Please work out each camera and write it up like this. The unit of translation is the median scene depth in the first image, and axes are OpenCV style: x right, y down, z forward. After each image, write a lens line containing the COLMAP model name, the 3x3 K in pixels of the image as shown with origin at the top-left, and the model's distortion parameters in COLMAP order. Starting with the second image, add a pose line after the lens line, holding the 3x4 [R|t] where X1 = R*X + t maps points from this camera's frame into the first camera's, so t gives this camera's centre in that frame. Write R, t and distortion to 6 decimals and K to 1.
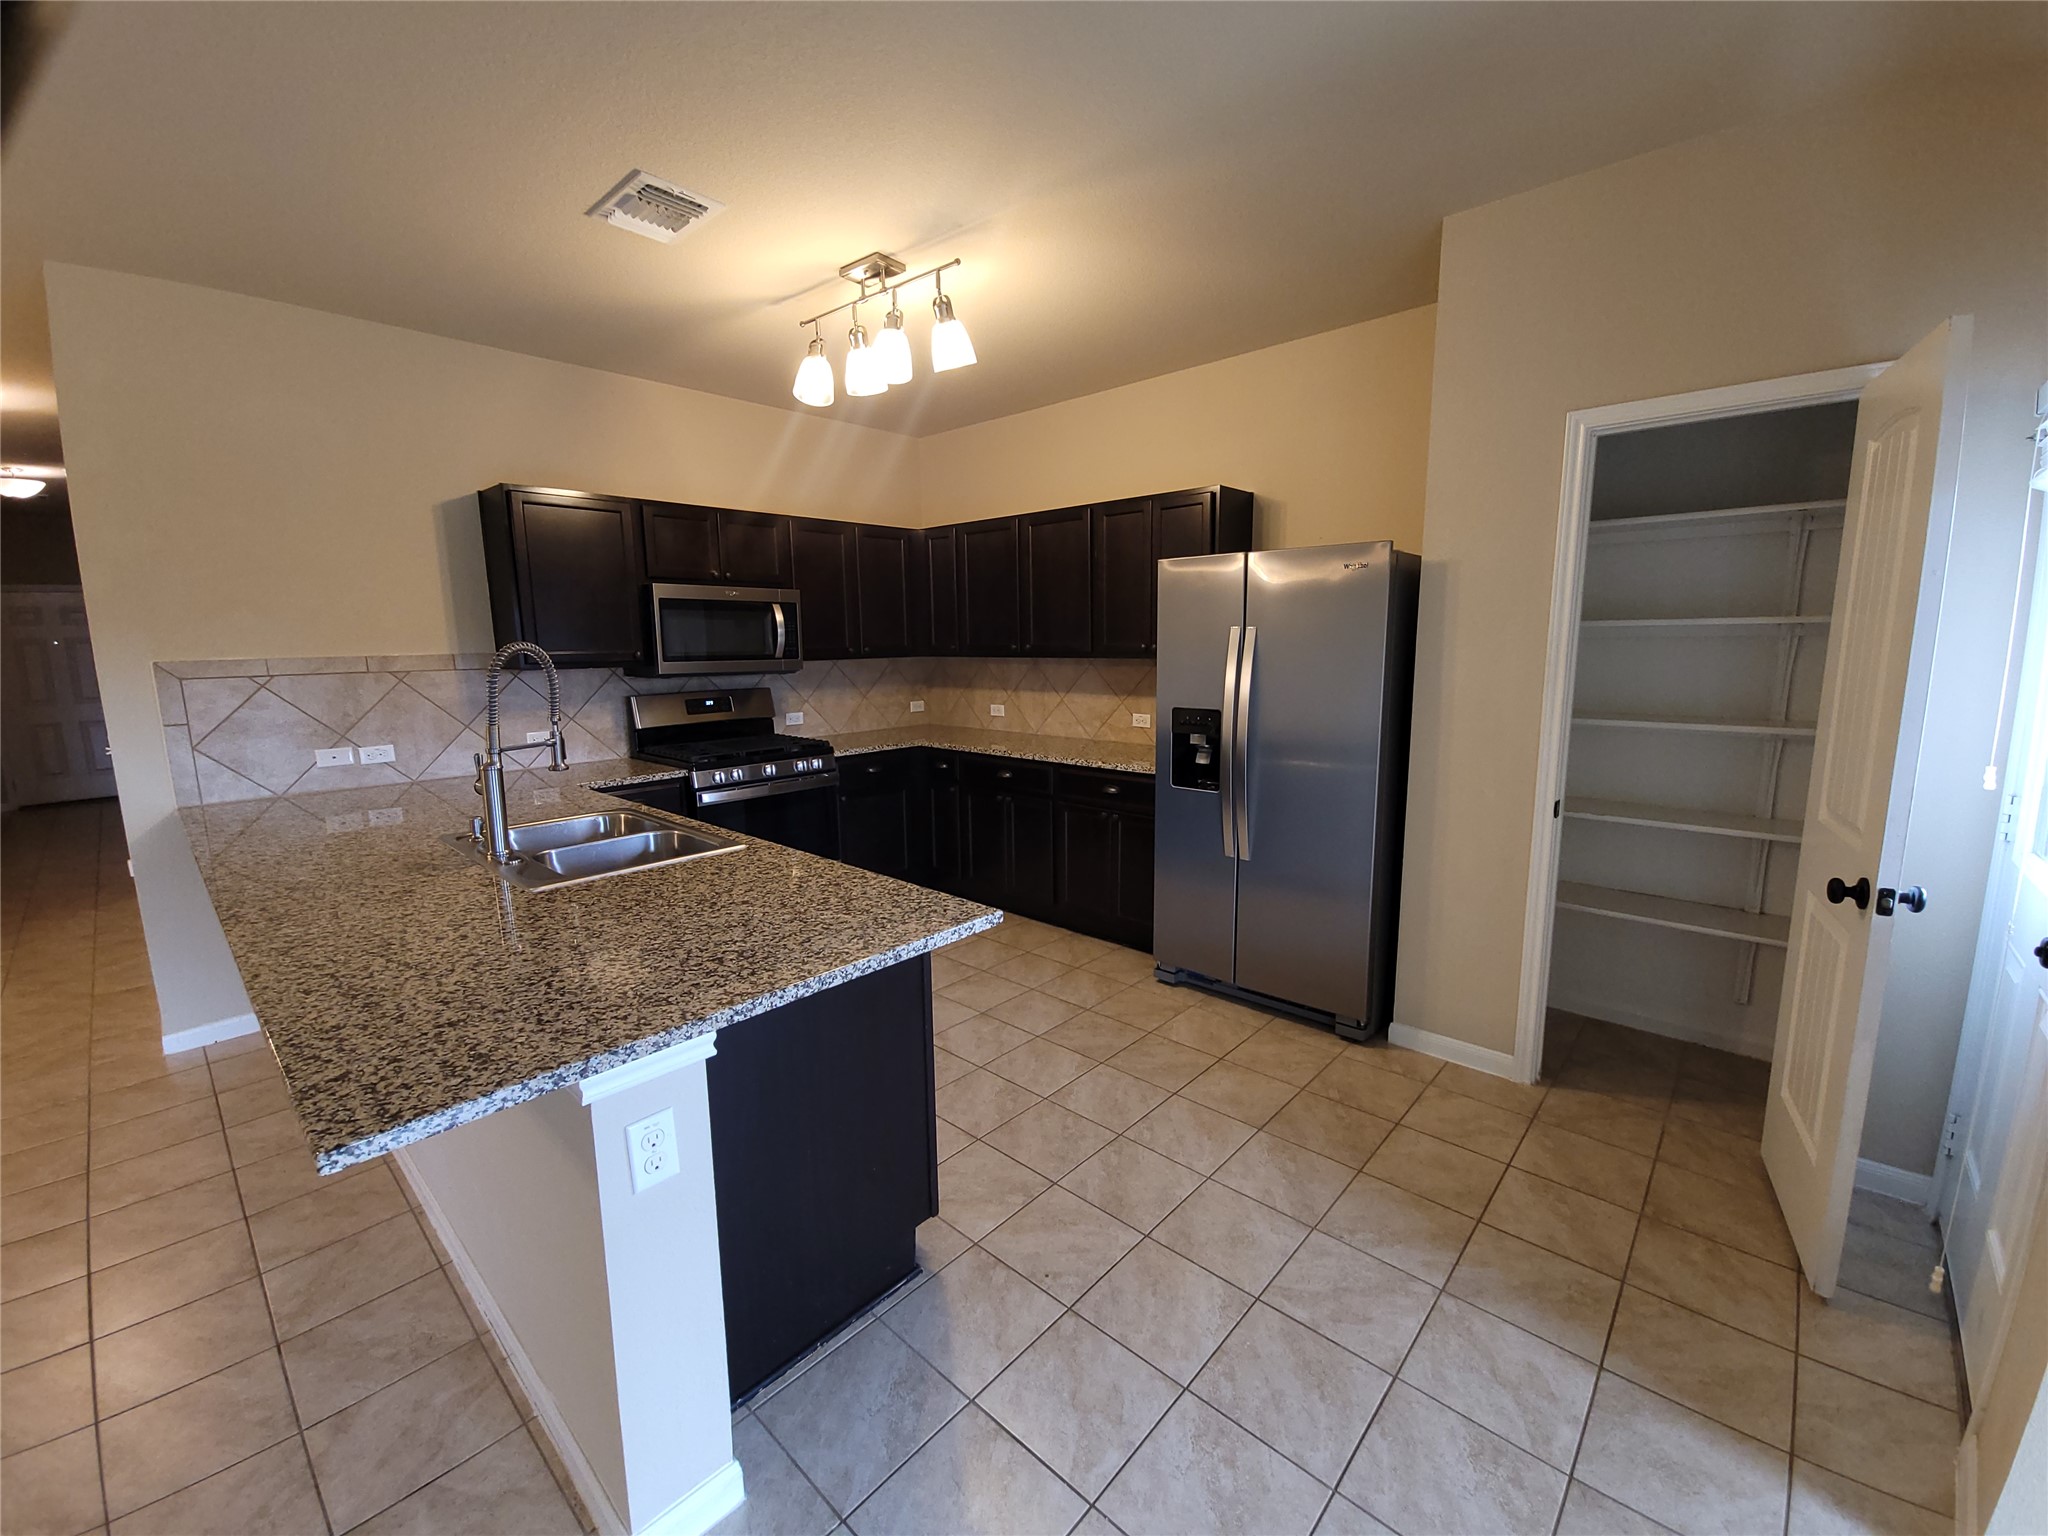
lens RADIAL K [[826.6, 0, 1030.6], [0, 826.6, 768.8], [0, 0, 1]] dist [0.014537, -0.008609]
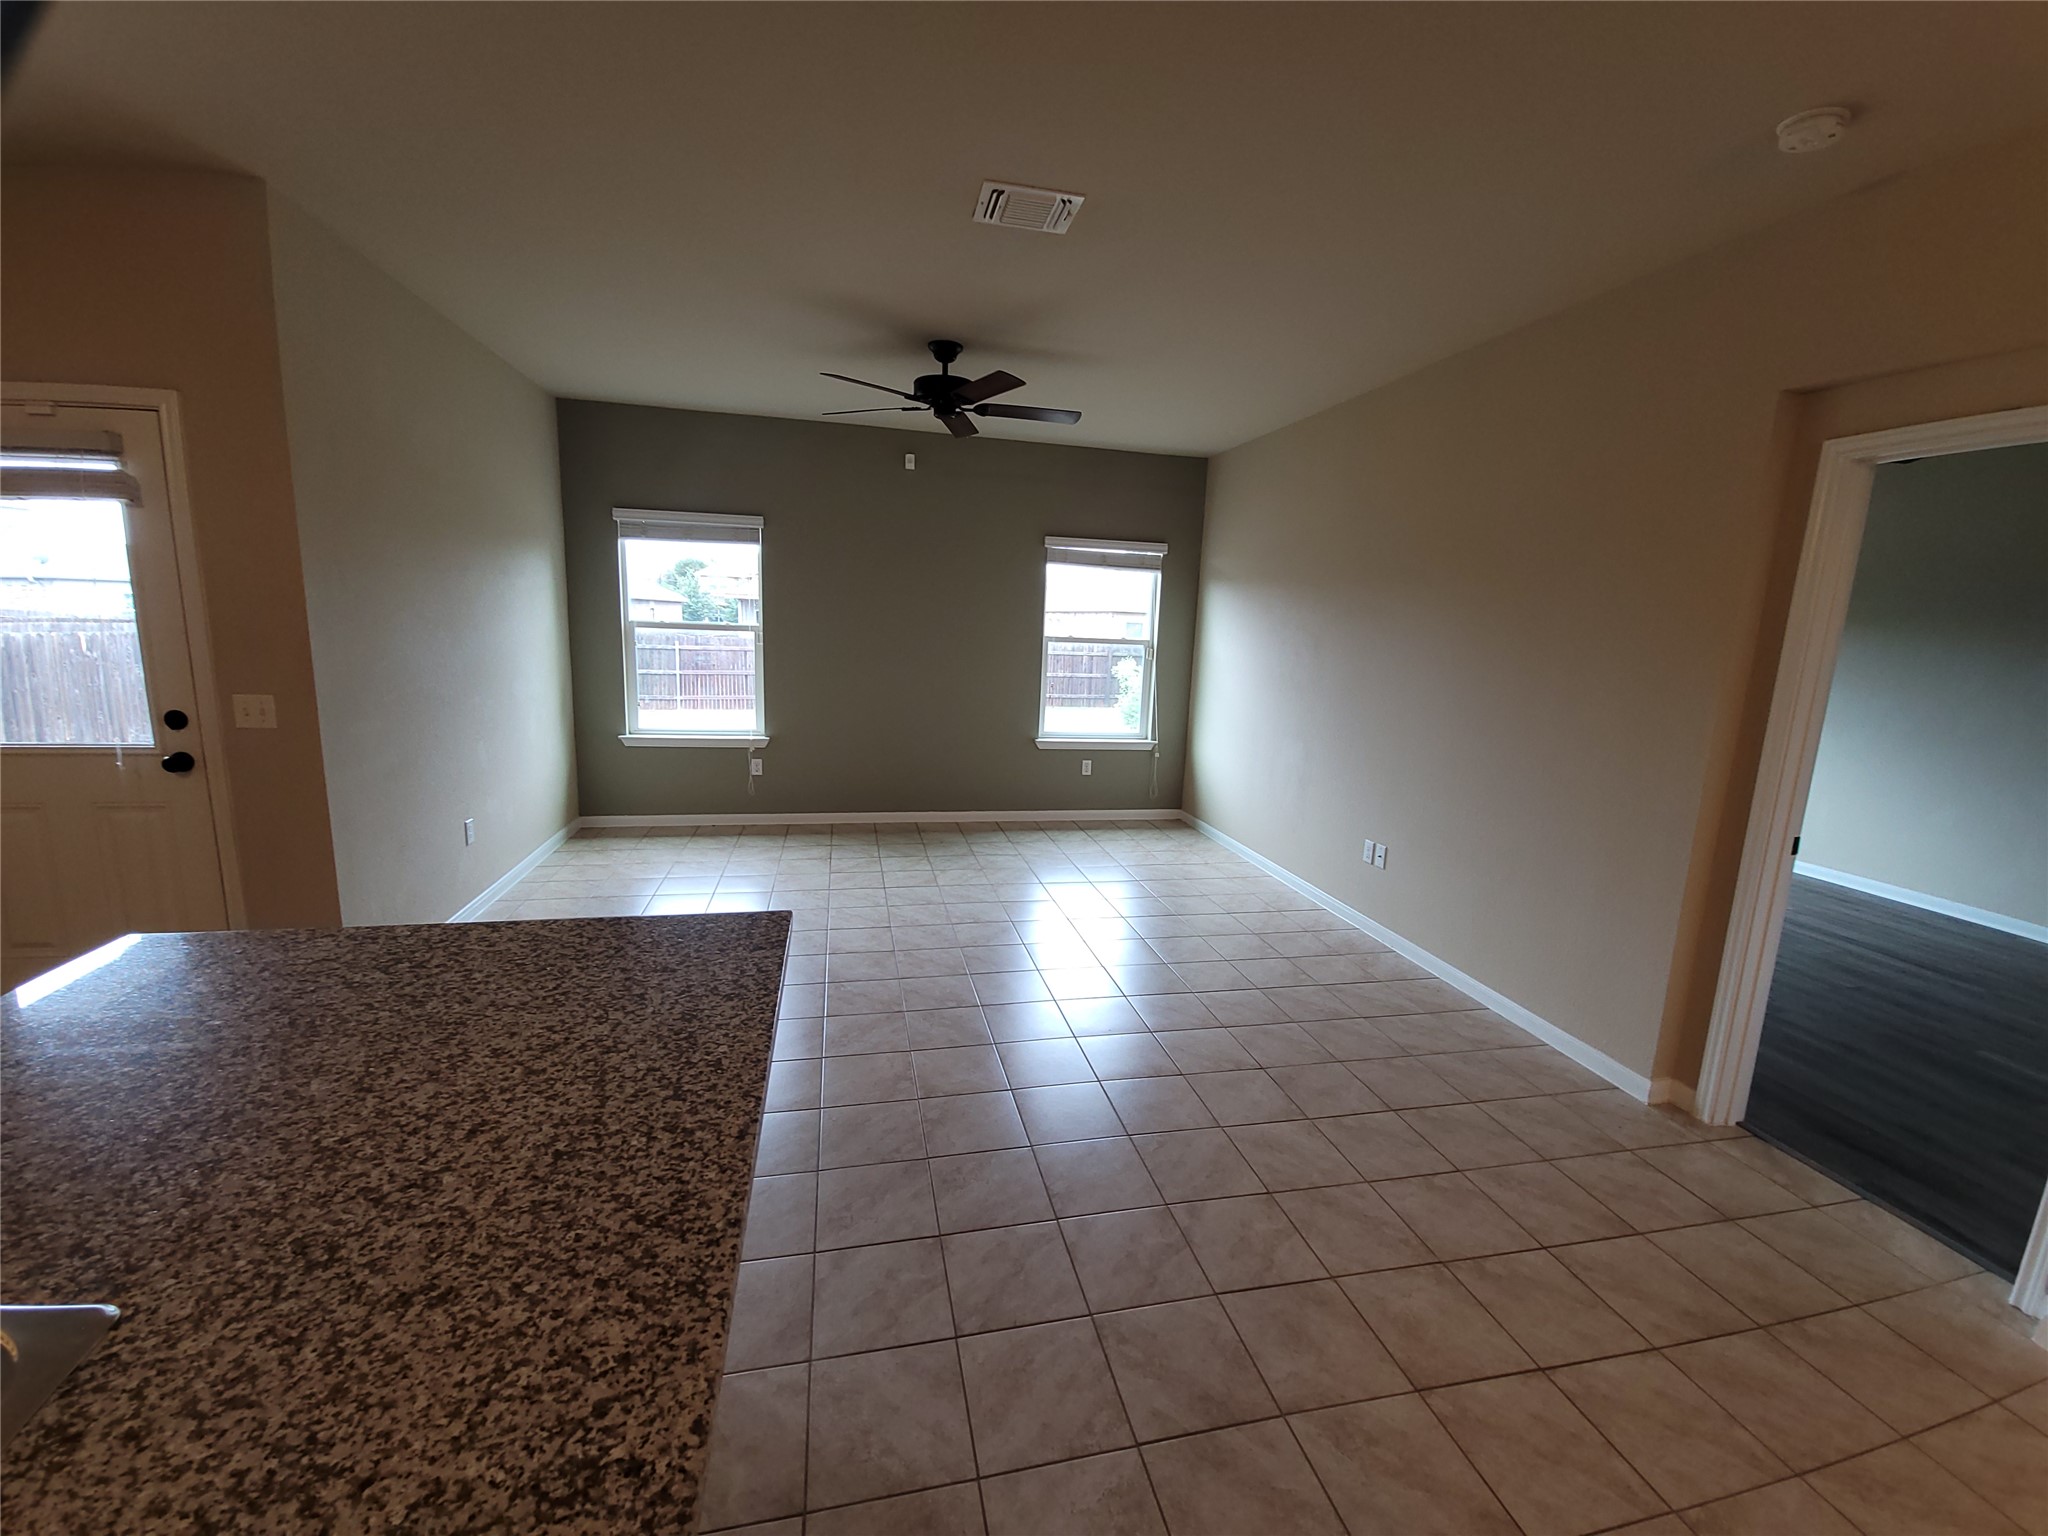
lens RADIAL K [[826.6, 0, 1030.6], [0, 826.6, 768.8], [0, 0, 1]] dist [0.014537, -0.008609]
pose [[-0.819679, -0.119750, 0.560166, -1.417120], [0.062006, 0.953610, 0.294591, -0.203493], [-0.569457, 0.276203, -0.774229, 1.266736]]
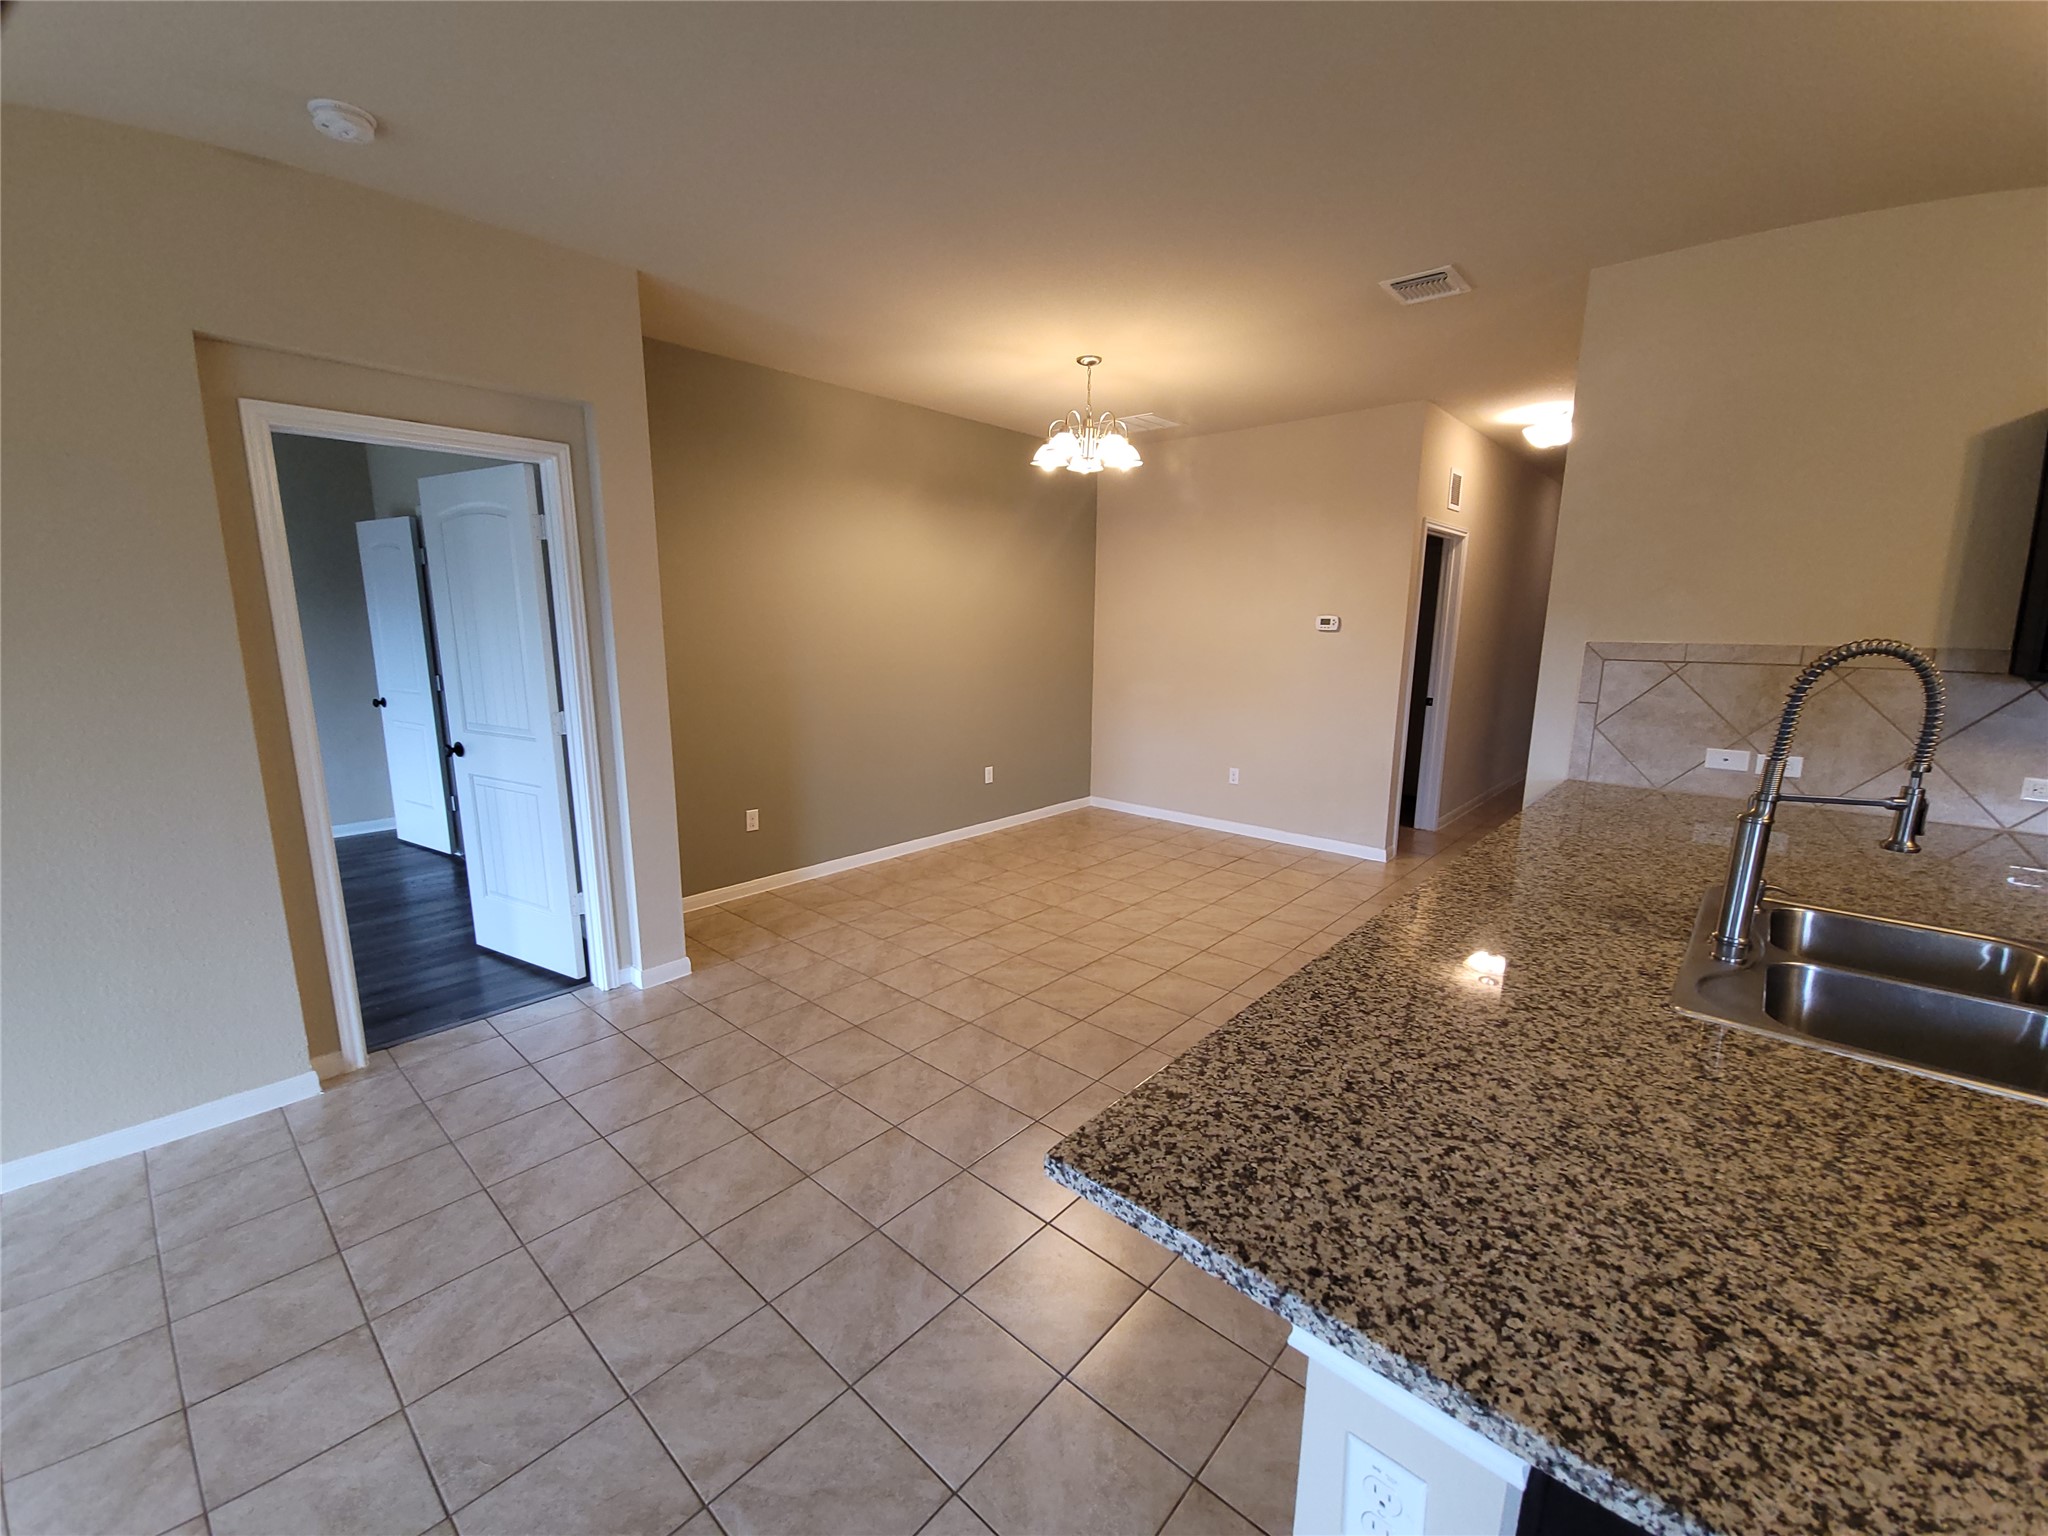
lens RADIAL K [[826.6, 0, 1030.6], [0, 826.6, 768.8], [0, 0, 1]] dist [0.014537, -0.008609]
pose [[0.011144, 0.194299, -0.980879, 0.020282], [-0.166364, 0.967629, 0.189784, -0.107256], [0.986001, 0.161068, 0.043108, 0.545553]]
